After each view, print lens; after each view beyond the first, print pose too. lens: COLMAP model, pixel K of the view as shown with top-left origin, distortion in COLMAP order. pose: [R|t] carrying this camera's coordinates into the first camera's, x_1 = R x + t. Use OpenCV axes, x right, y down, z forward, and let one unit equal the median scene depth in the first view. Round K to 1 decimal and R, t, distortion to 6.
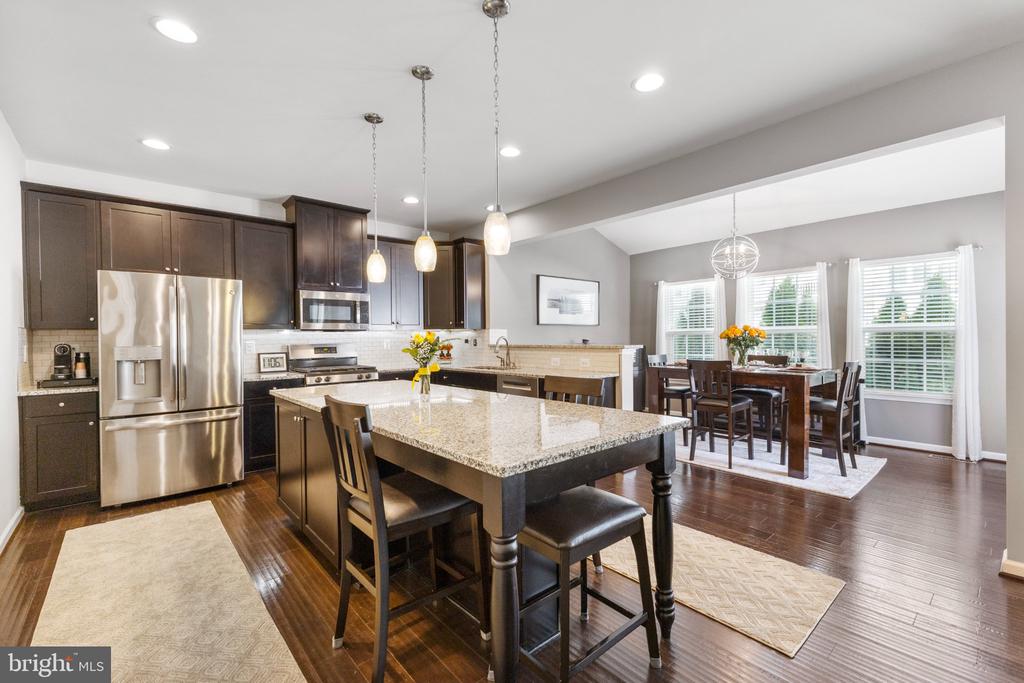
lens RADIAL K [[441.6, 0, 511.8], [0, 441.6, 340.5], [0, 0, 1]] dist [0.009243, -0.001005]
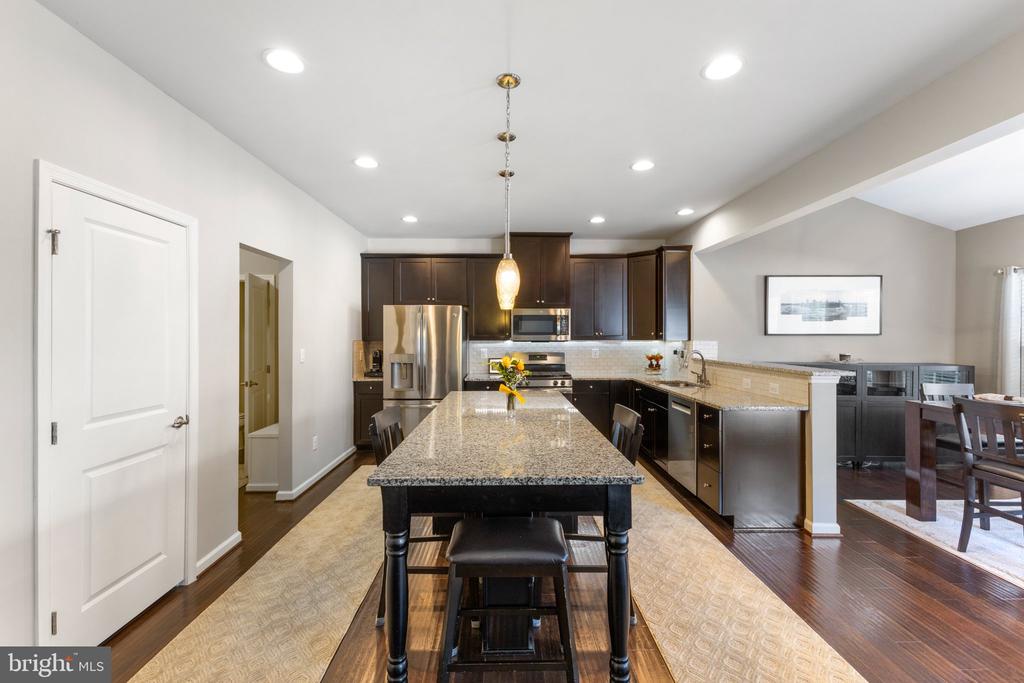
lens RADIAL K [[441.6, 0, 512.2], [0, 441.6, 336.6], [0, 0, 1]] dist [0.009243, -0.001005]
pose [[0.767322, 0.012430, -0.641141, 0.298274], [-0.012109, 0.999915, 0.004893, -0.040912], [0.641147, 0.004009, 0.767407, 0.058008]]
